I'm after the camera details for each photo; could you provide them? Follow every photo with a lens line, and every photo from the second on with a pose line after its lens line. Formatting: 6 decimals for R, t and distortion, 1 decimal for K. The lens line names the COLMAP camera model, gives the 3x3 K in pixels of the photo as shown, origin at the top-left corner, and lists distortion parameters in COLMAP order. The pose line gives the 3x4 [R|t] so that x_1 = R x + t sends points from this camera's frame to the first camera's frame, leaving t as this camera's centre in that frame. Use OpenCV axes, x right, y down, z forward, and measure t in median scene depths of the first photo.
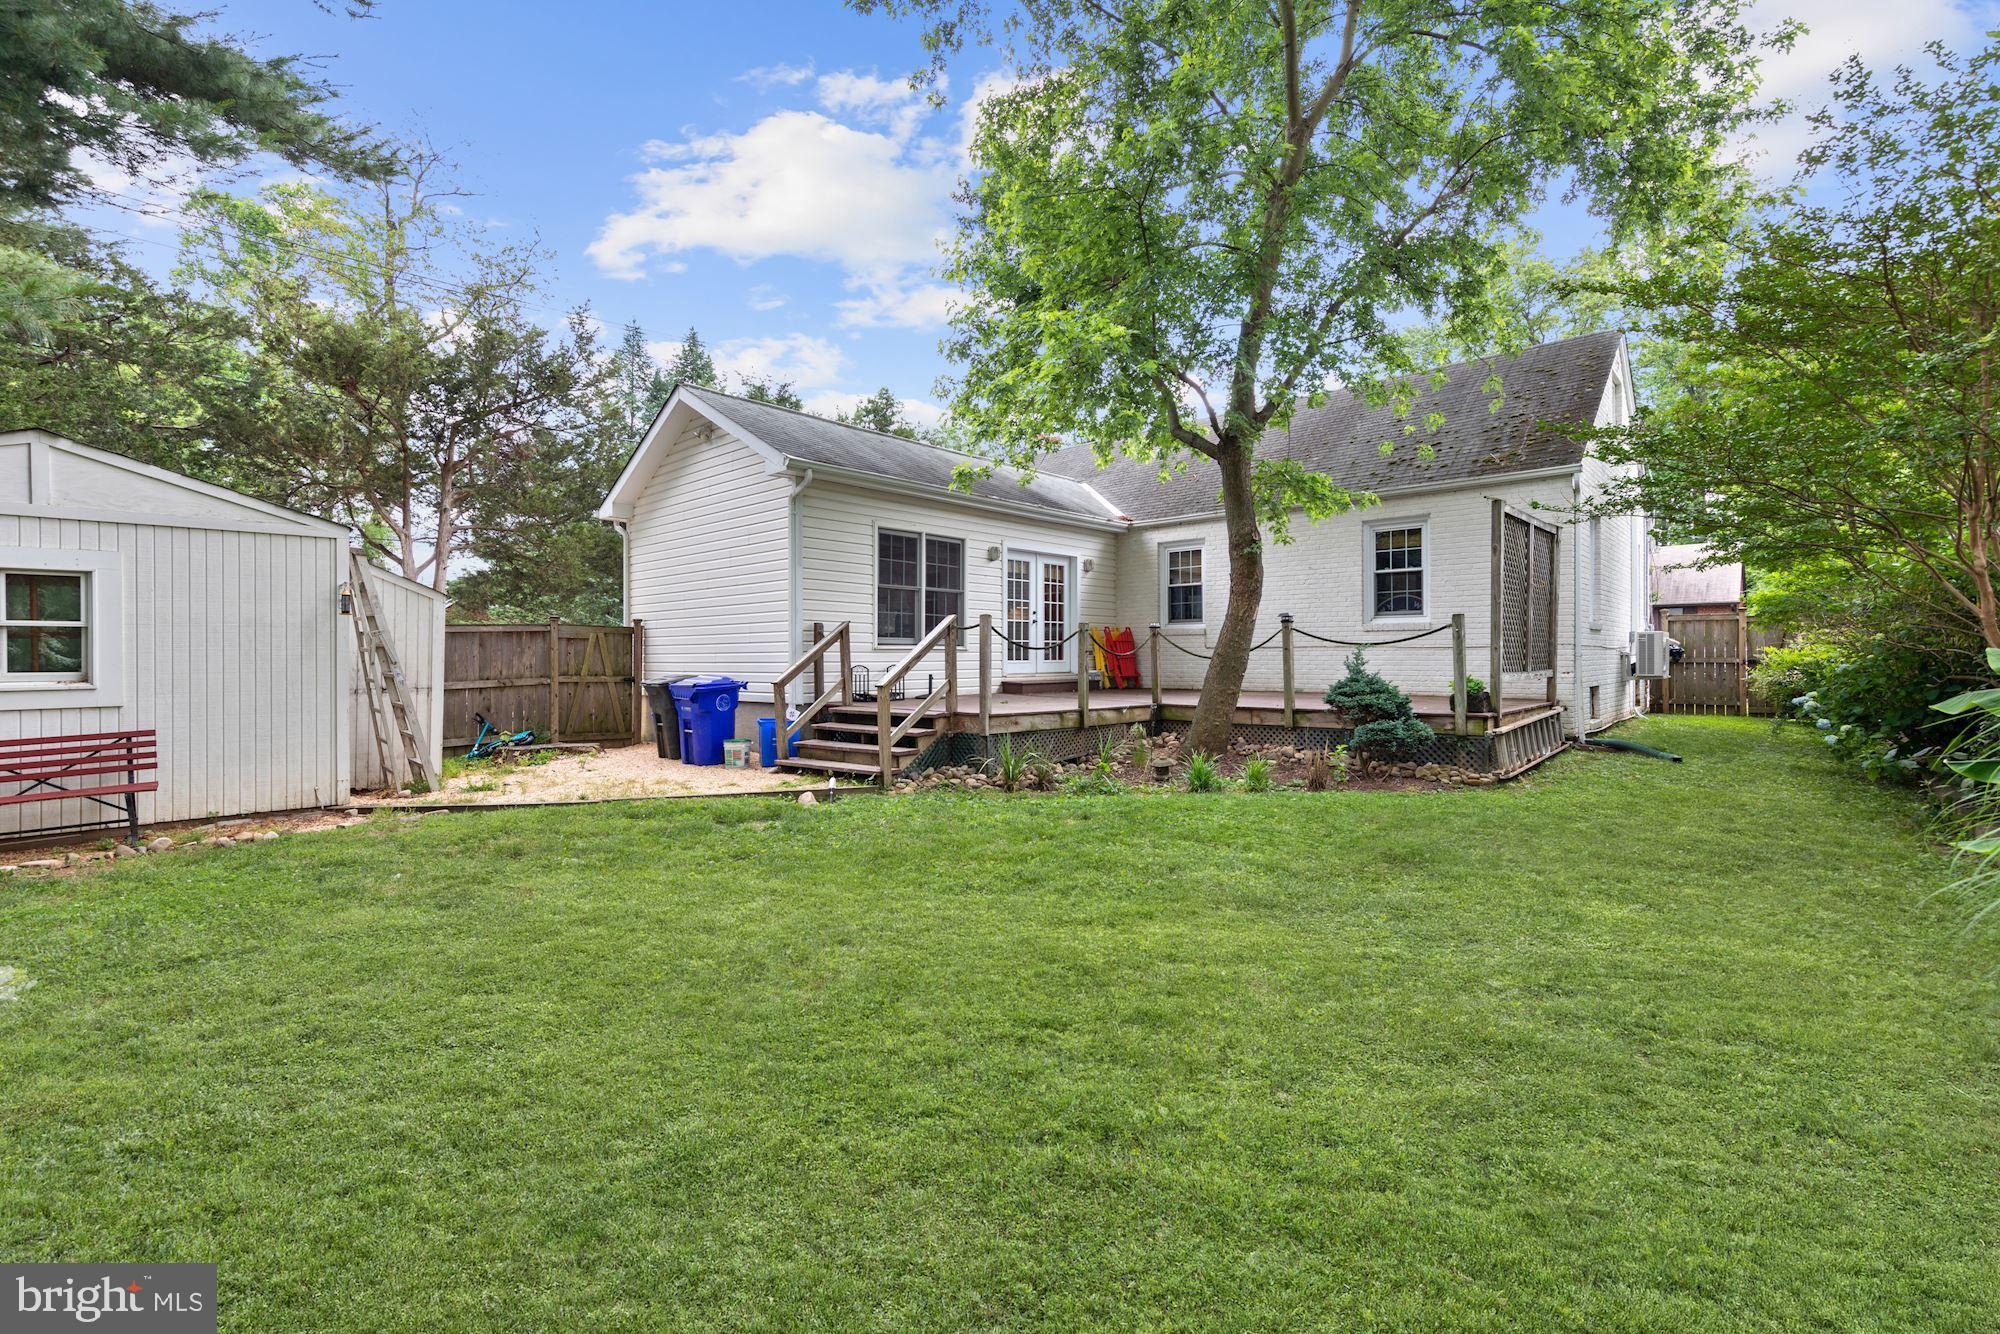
lens RADIAL K [[846.2, 0, 1004.1], [0, 846.2, 663.5], [0, 0, 1]] dist [0.002287, -0.000071]
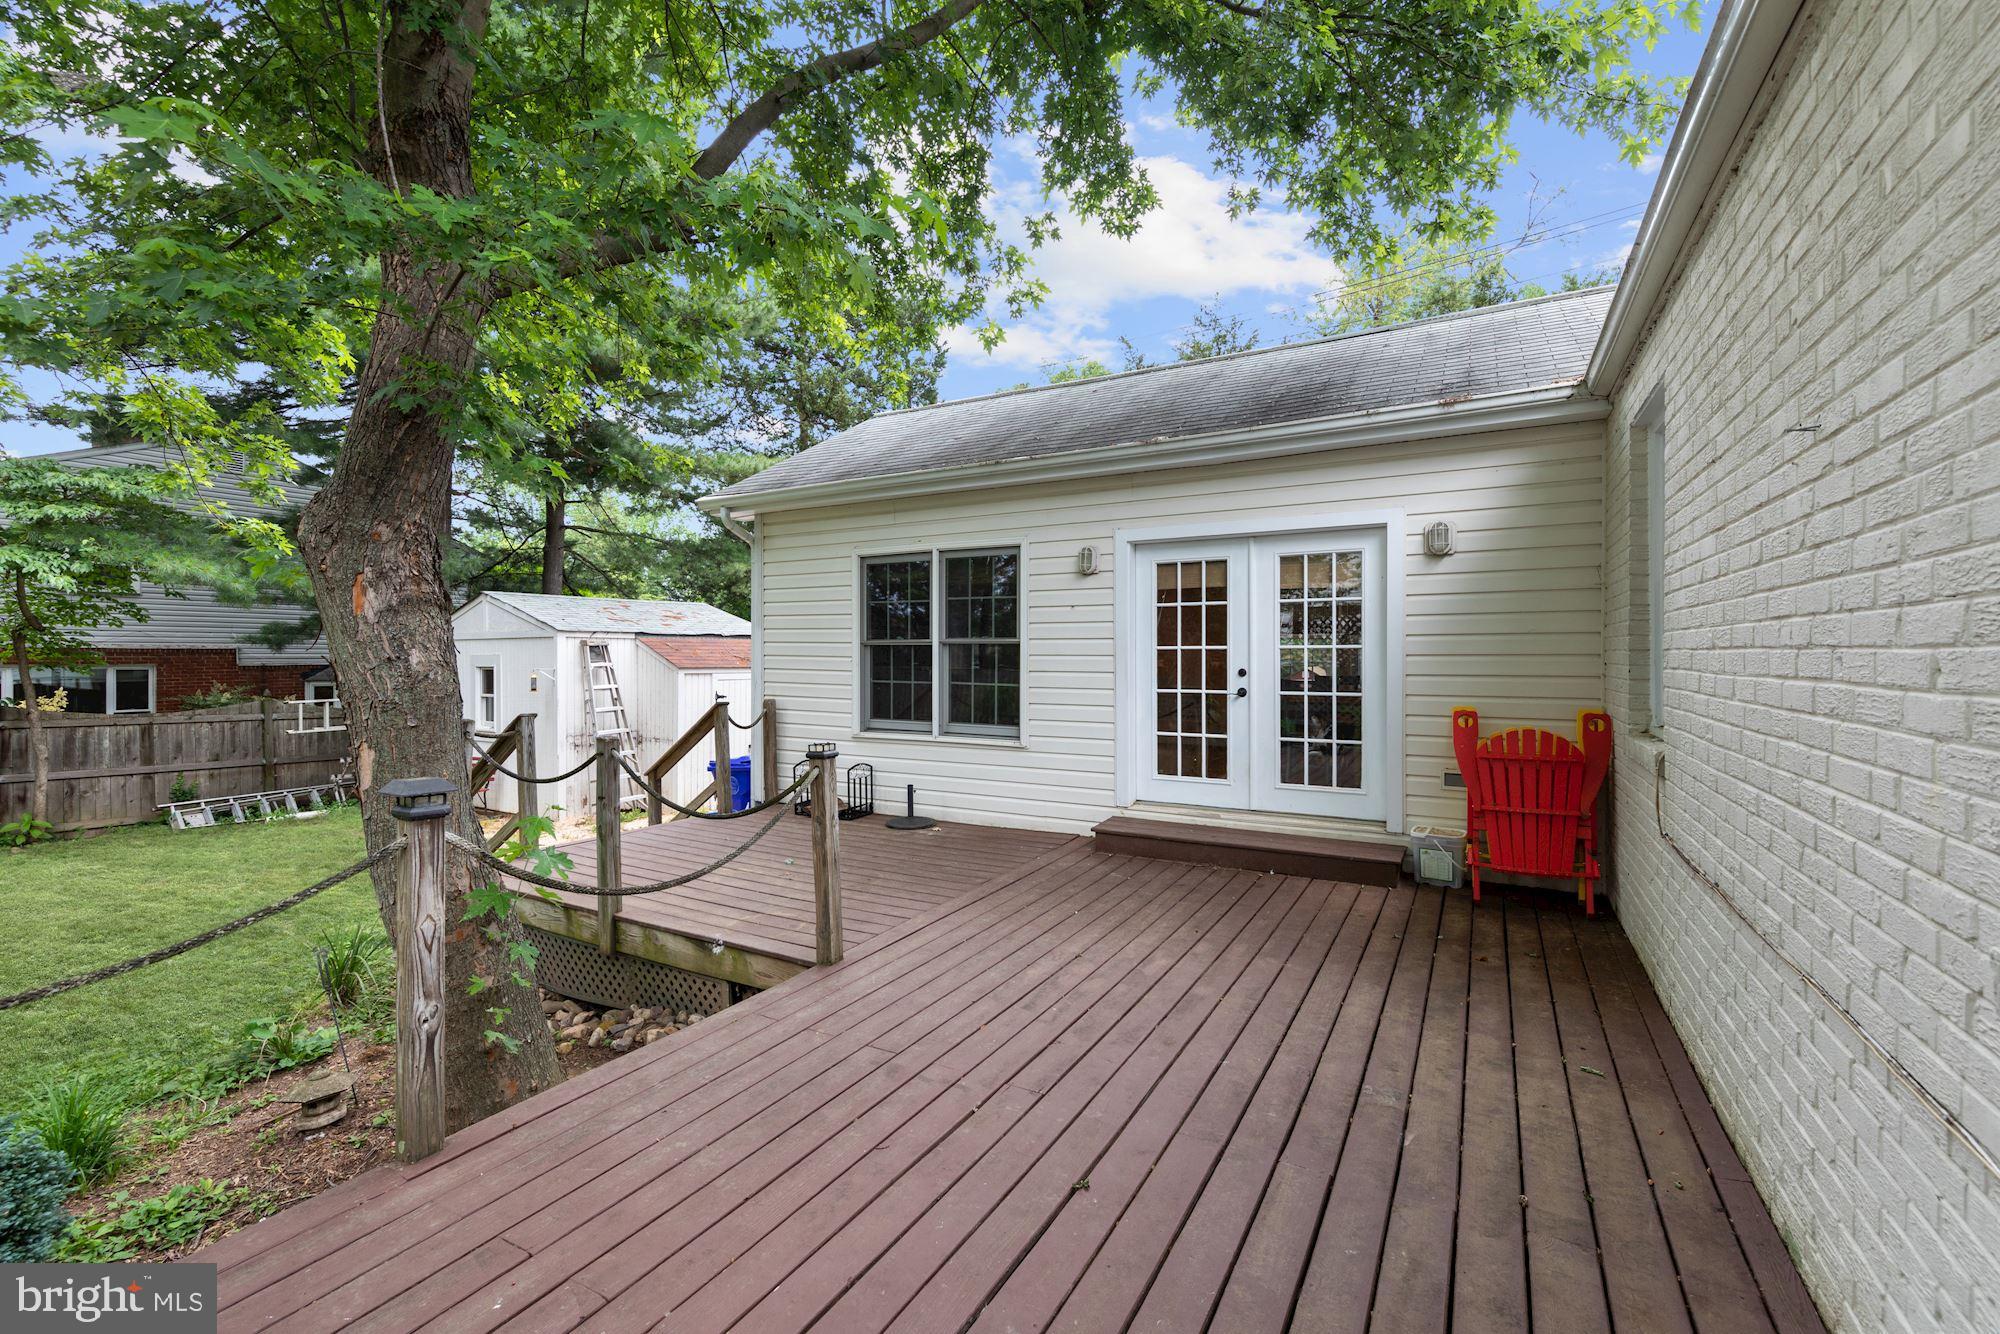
lens RADIAL K [[846.2, 0, 1004.1], [0, 846.2, 663.5], [0, 0, 1]] dist [0.002287, -0.000071]
pose [[0.218567, 0.017744, -0.975661, 0.401046], [-0.005022, 0.999842, 0.017059, -0.065548], [0.975809, 0.001171, 0.218621, 0.716074]]
